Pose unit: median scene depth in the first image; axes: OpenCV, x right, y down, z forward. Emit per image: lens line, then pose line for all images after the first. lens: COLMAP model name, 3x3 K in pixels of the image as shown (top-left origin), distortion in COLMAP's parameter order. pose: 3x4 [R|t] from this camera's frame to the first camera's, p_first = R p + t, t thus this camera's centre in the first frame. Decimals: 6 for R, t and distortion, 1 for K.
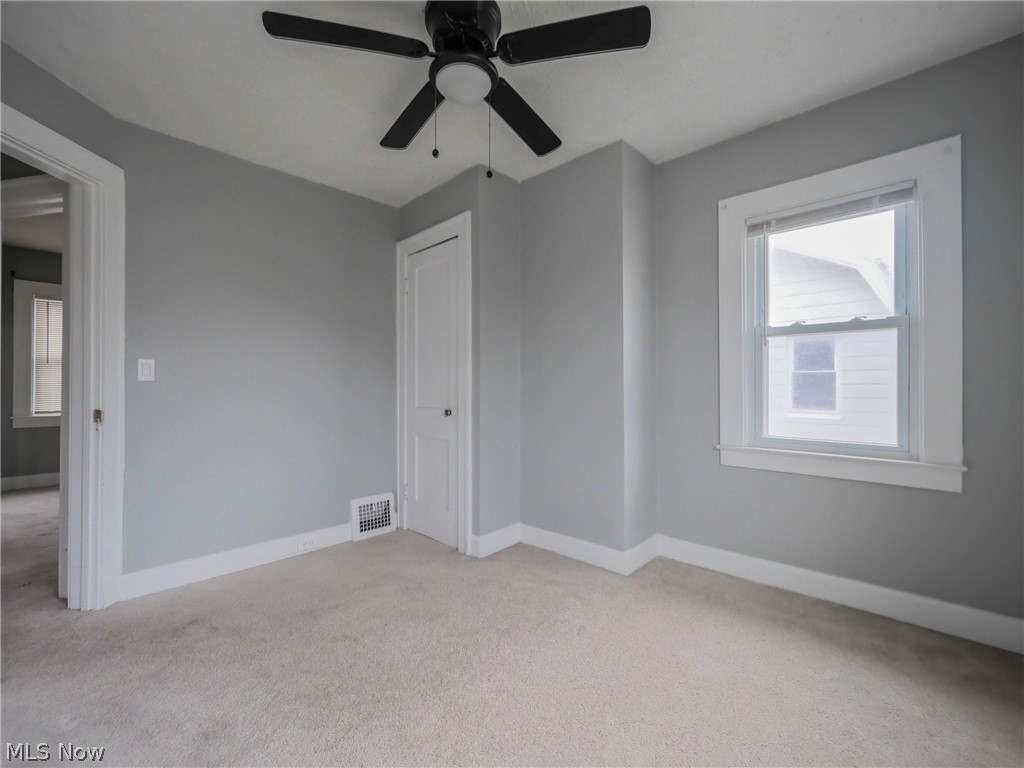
lens RADIAL K [[447.9, 0, 515.3], [0, 447.9, 376.7], [0, 0, 1]] dist [-0.002508, -0.001140]
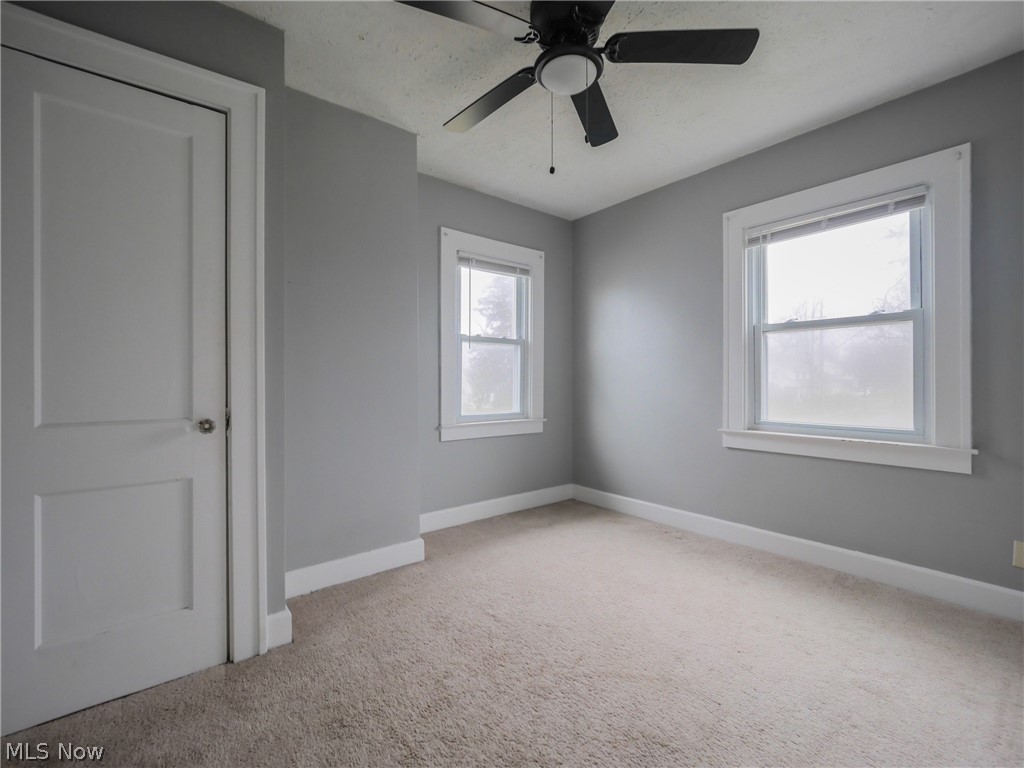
lens RADIAL K [[447.9, 0, 515.3], [0, 447.9, 376.7], [0, 0, 1]] dist [-0.002508, -0.001140]
pose [[0.128452, 0.008175, 0.991682, -0.772506], [-0.018303, 0.999815, -0.005872, 0.021193], [-0.991547, -0.017397, 0.128578, 0.673864]]
